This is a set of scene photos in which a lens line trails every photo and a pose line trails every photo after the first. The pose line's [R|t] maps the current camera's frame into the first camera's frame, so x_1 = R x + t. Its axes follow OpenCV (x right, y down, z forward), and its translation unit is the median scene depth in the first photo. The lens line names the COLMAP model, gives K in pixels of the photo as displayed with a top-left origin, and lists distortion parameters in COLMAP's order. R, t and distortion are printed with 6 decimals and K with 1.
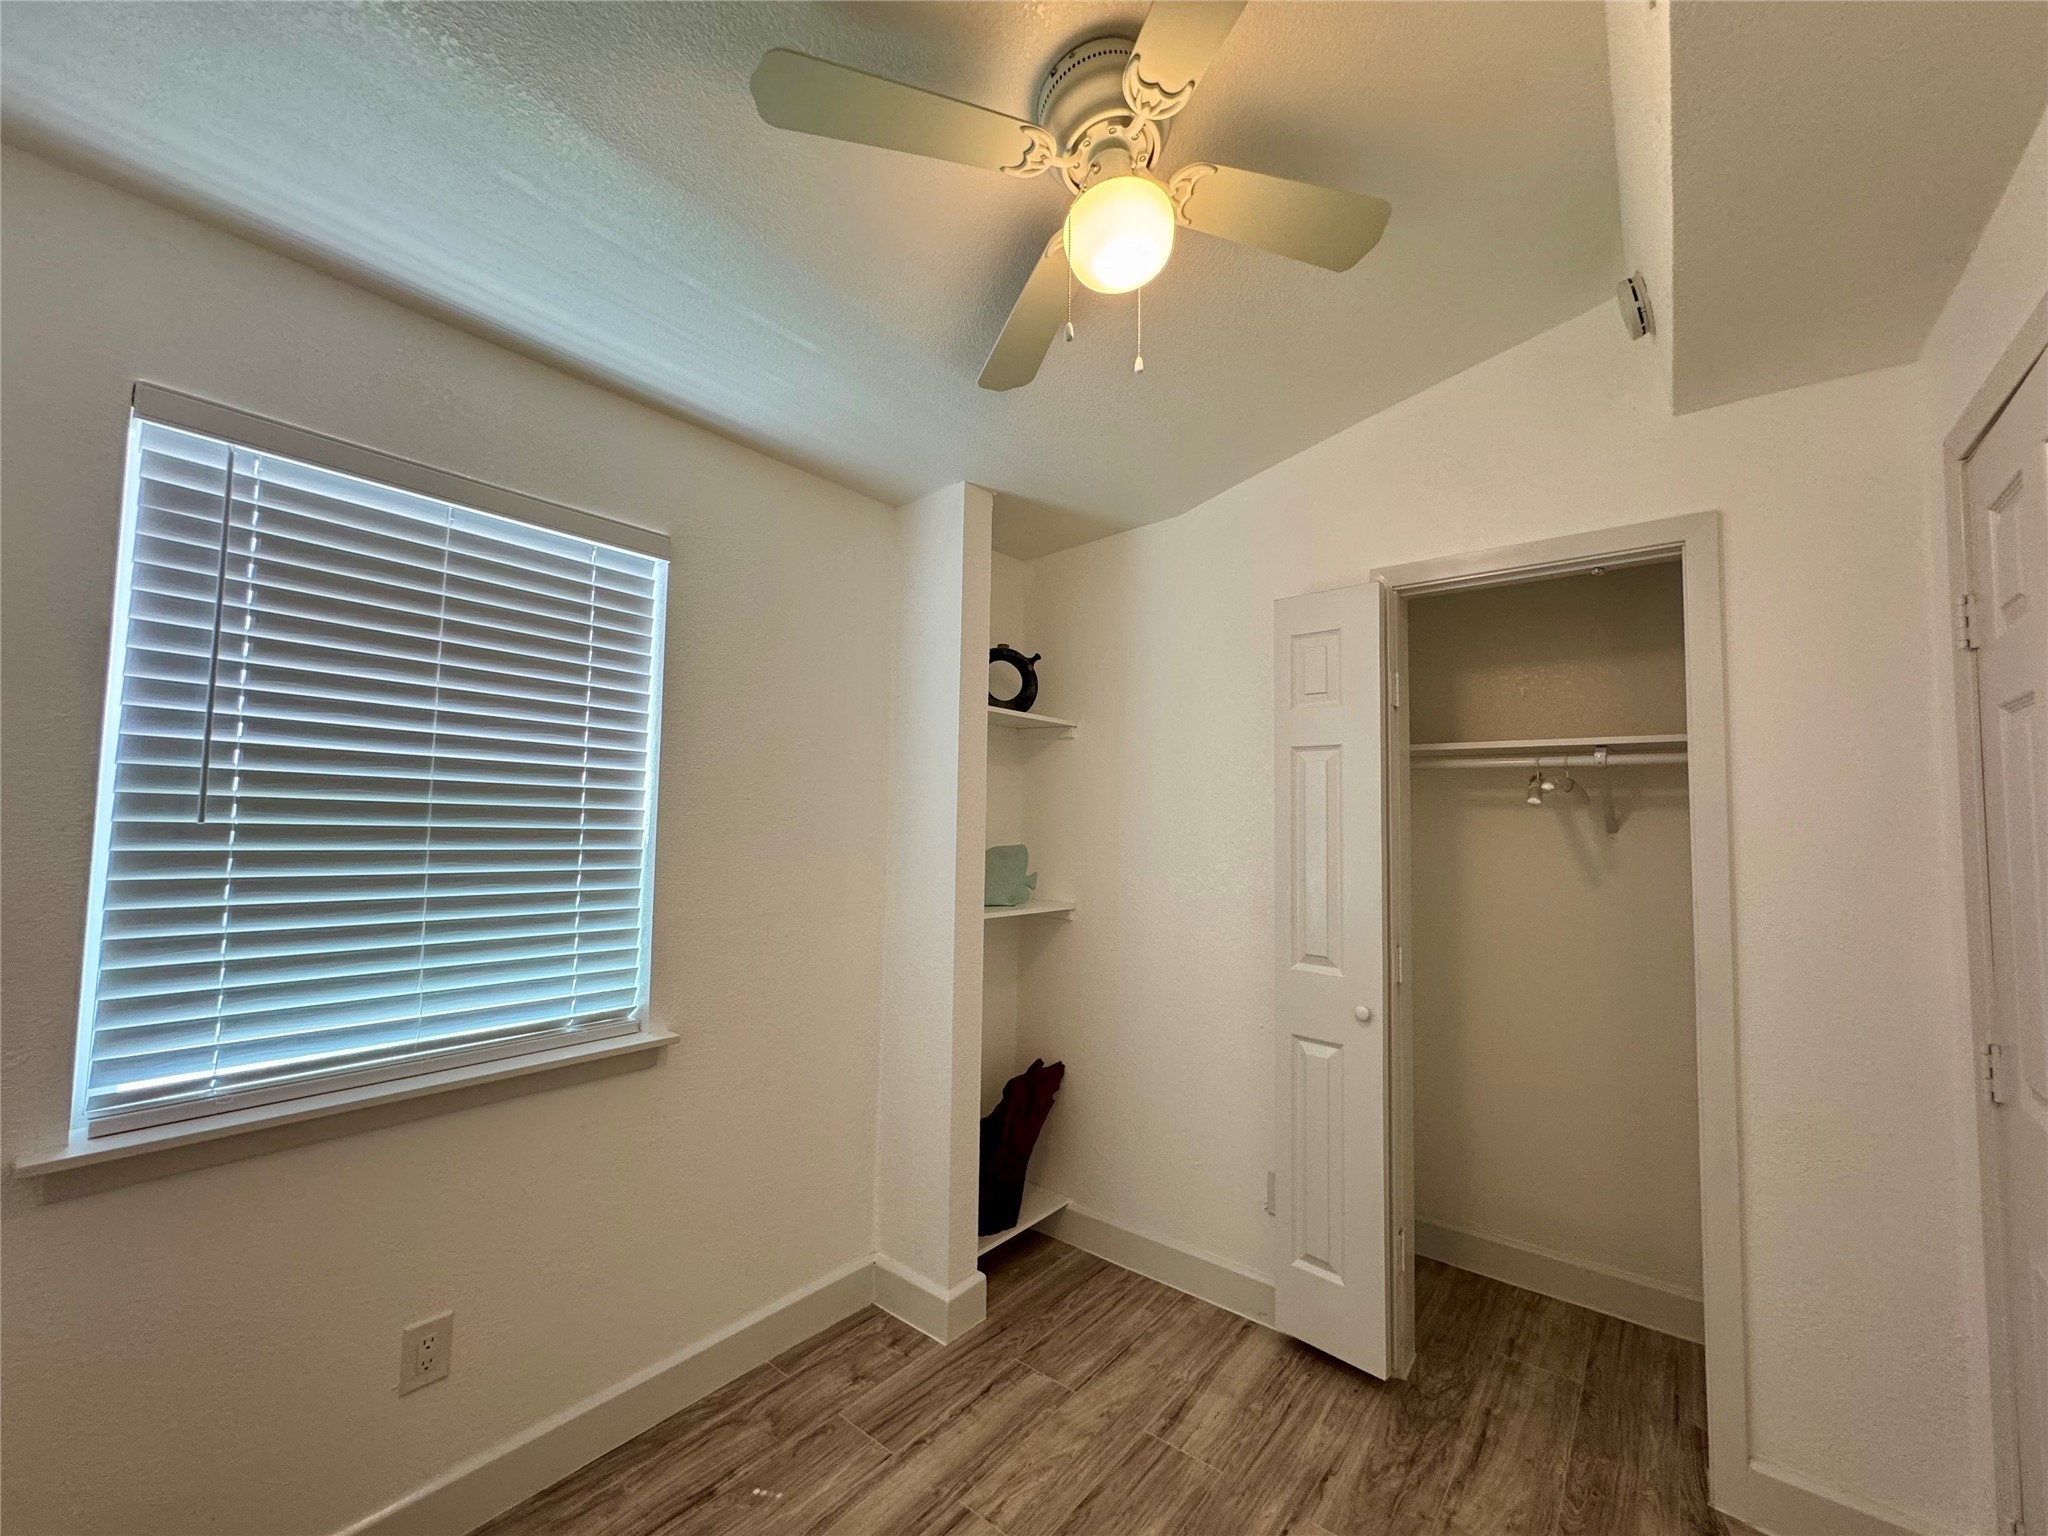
lens RADIAL K [[820.8, 0, 1024.0], [0, 820.8, 768.0], [0, 0, 1]] dist [0.000225, -0.000133]
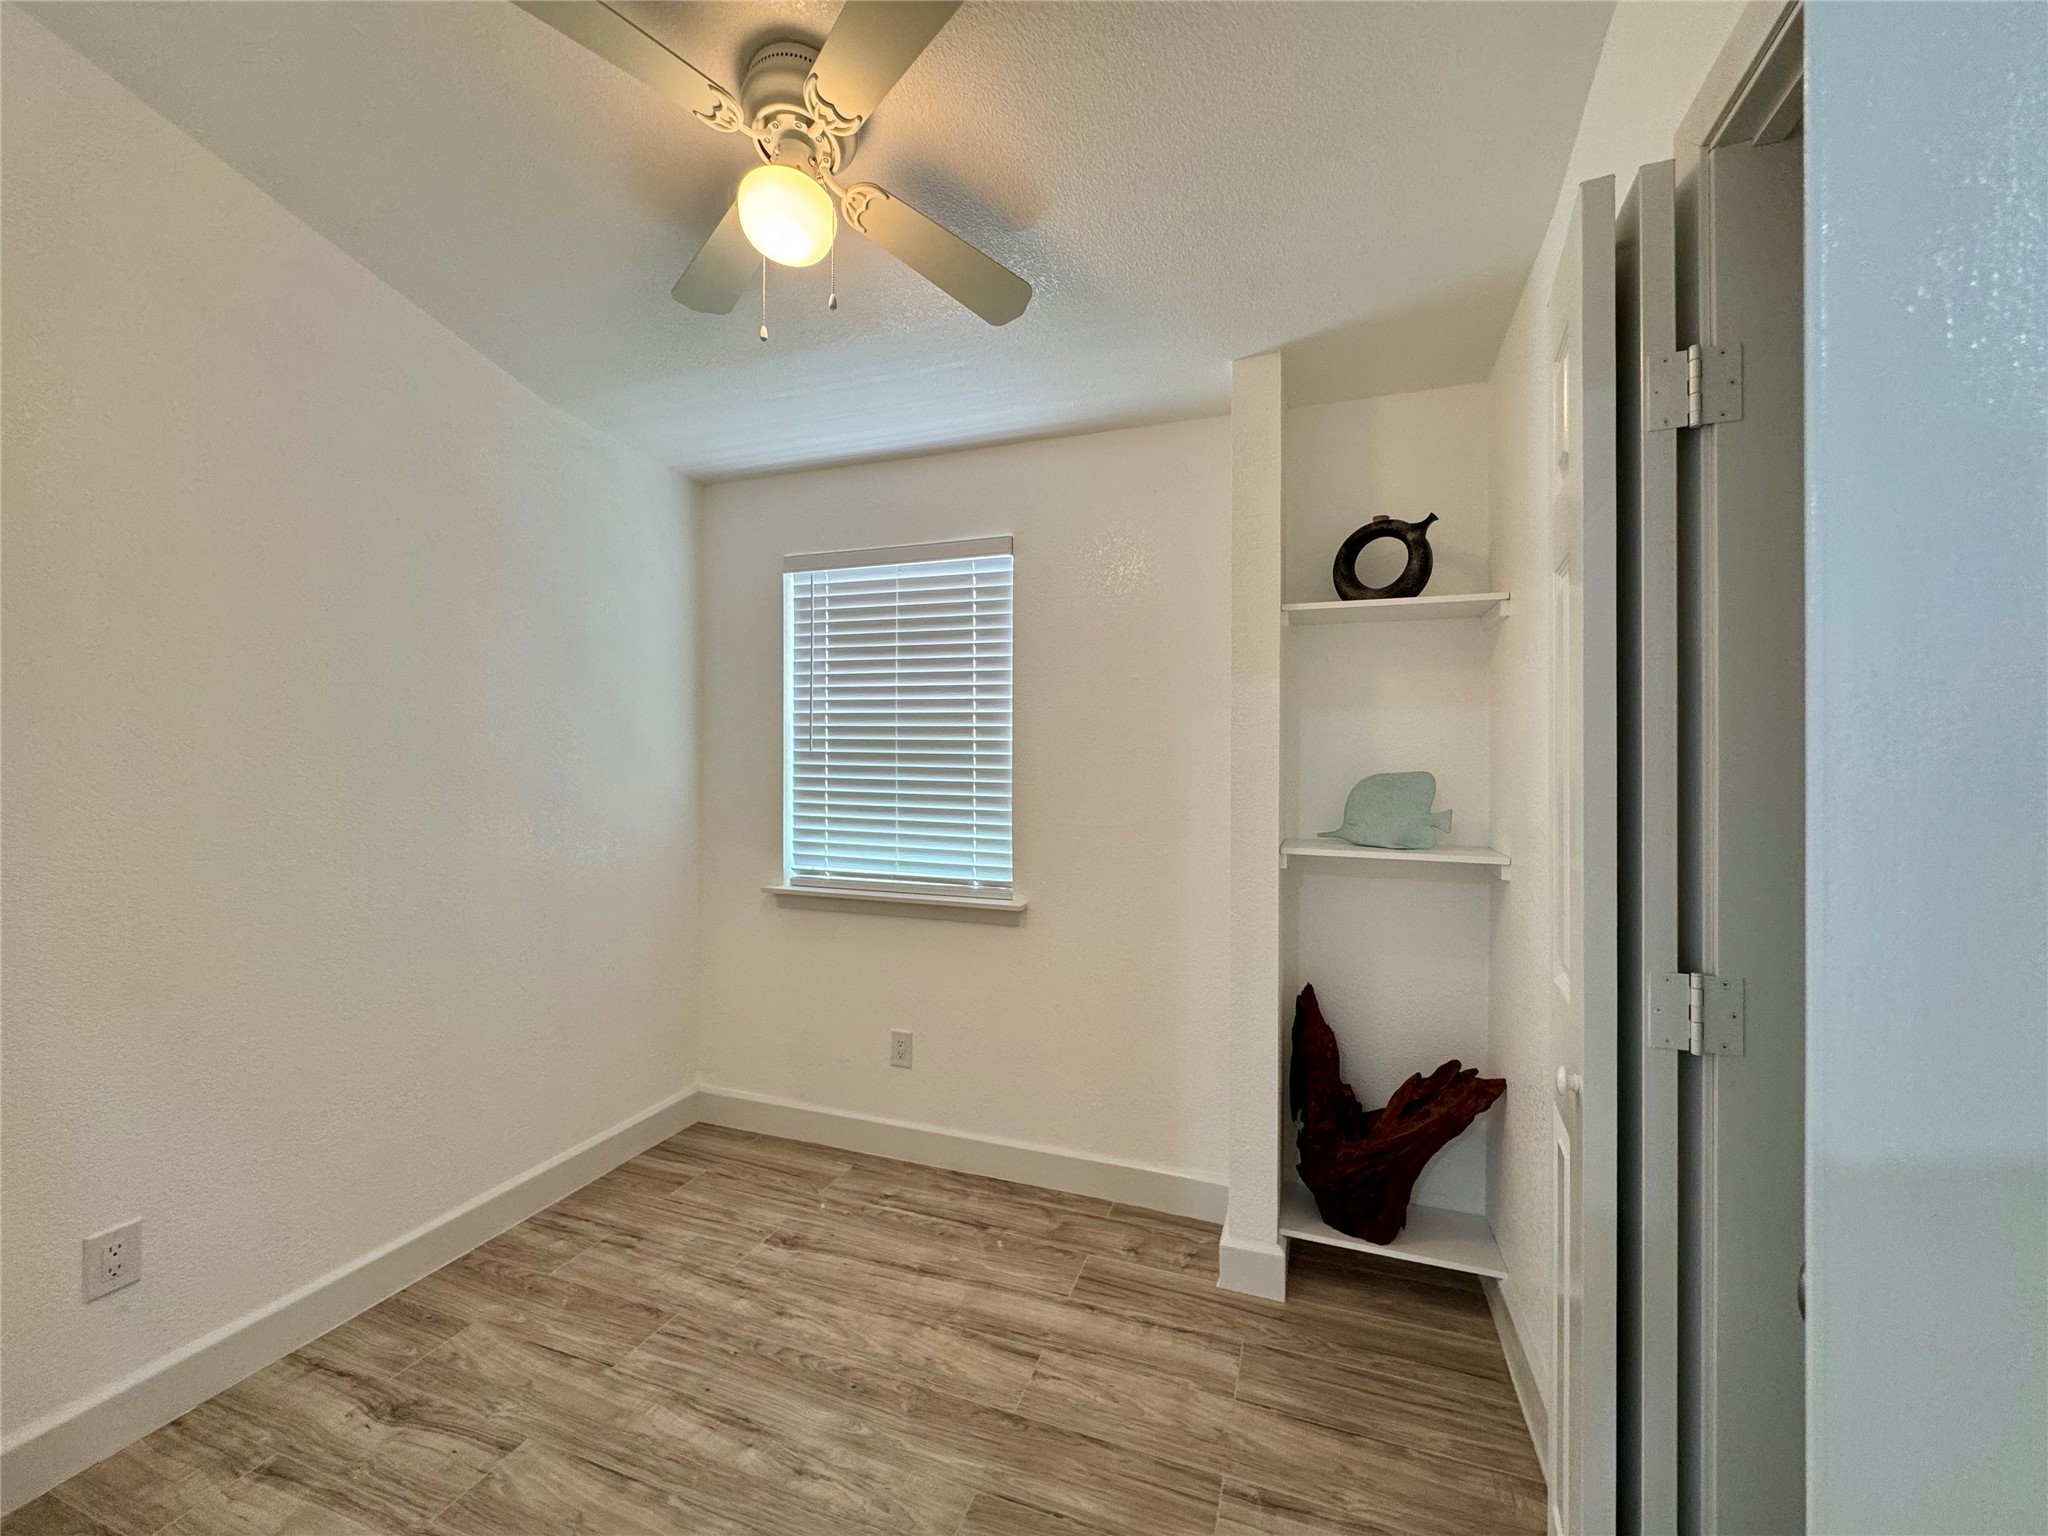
lens RADIAL K [[819.6, 0, 1027.3], [0, 819.6, 762.1], [0, 0, 1]] dist [-0.000255, -0.000384]
pose [[0.322055, -0.020086, -0.946508, 0.882643], [0.058117, 0.998309, -0.001411, 0.095201], [0.944935, -0.054554, 0.322678, 0.605216]]
